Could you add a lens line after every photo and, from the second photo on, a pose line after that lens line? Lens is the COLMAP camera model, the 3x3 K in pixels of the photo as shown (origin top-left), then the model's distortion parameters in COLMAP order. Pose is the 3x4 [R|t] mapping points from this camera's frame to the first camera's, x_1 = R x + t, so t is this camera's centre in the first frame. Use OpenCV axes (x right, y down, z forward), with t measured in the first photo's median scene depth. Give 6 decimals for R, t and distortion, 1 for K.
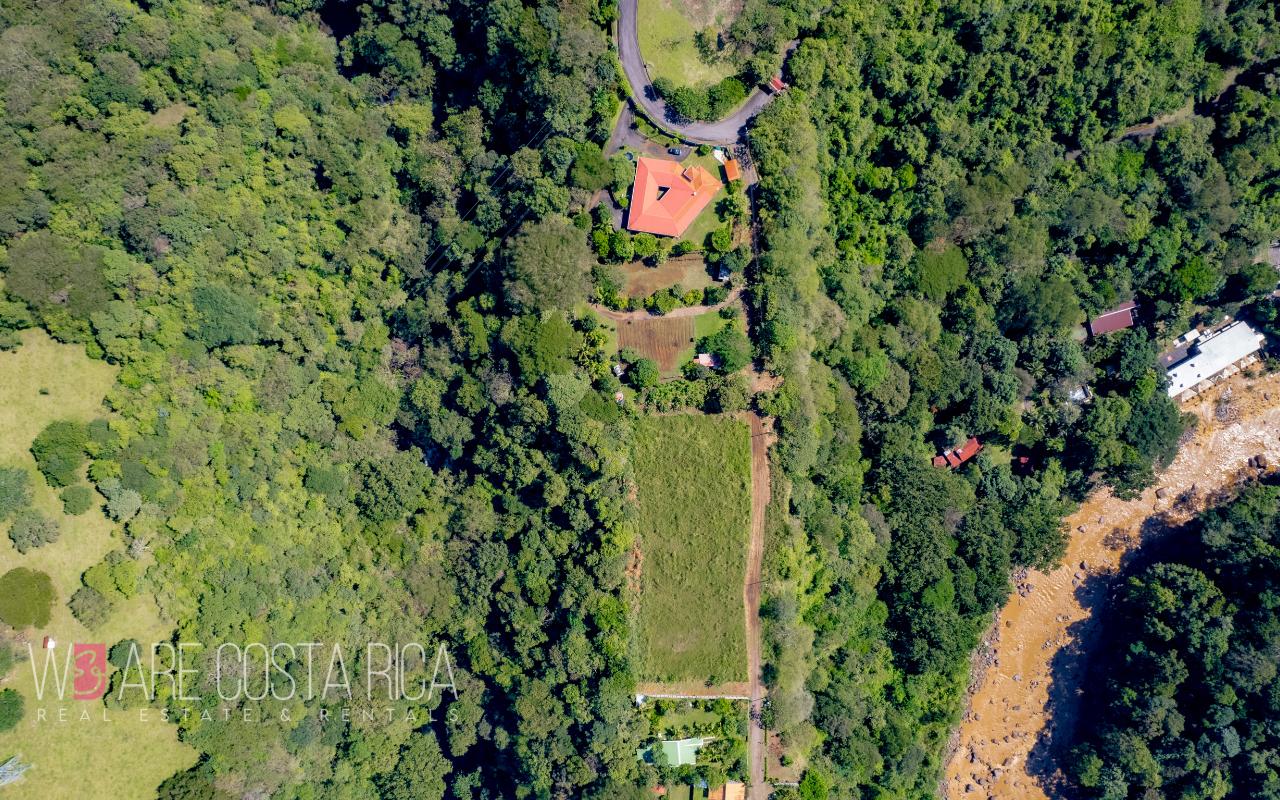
lens RADIAL K [[923.6, 0, 639.4], [0, 923.6, 405.5], [0, 0, 1]] dist [-0.072178, 0.063754]
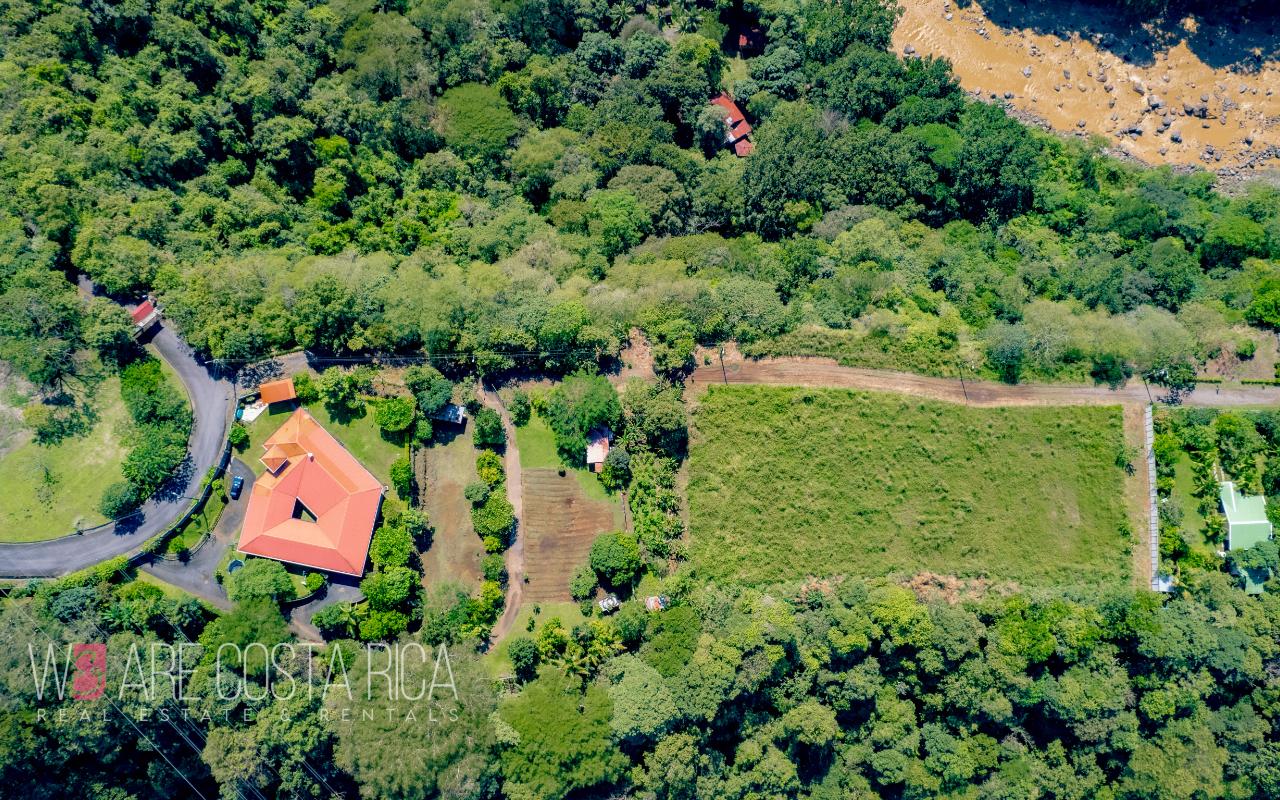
lens RADIAL K [[923.6, 0, 633.2], [0, 923.6, 399.4], [0, 0, 1]] dist [-0.072178, 0.063754]
pose [[0.039975, -0.982643, 0.181147, -0.001236], [0.998686, 0.045110, 0.024317, -0.042039], [-0.032067, 0.179937, 0.983155, 0.408907]]
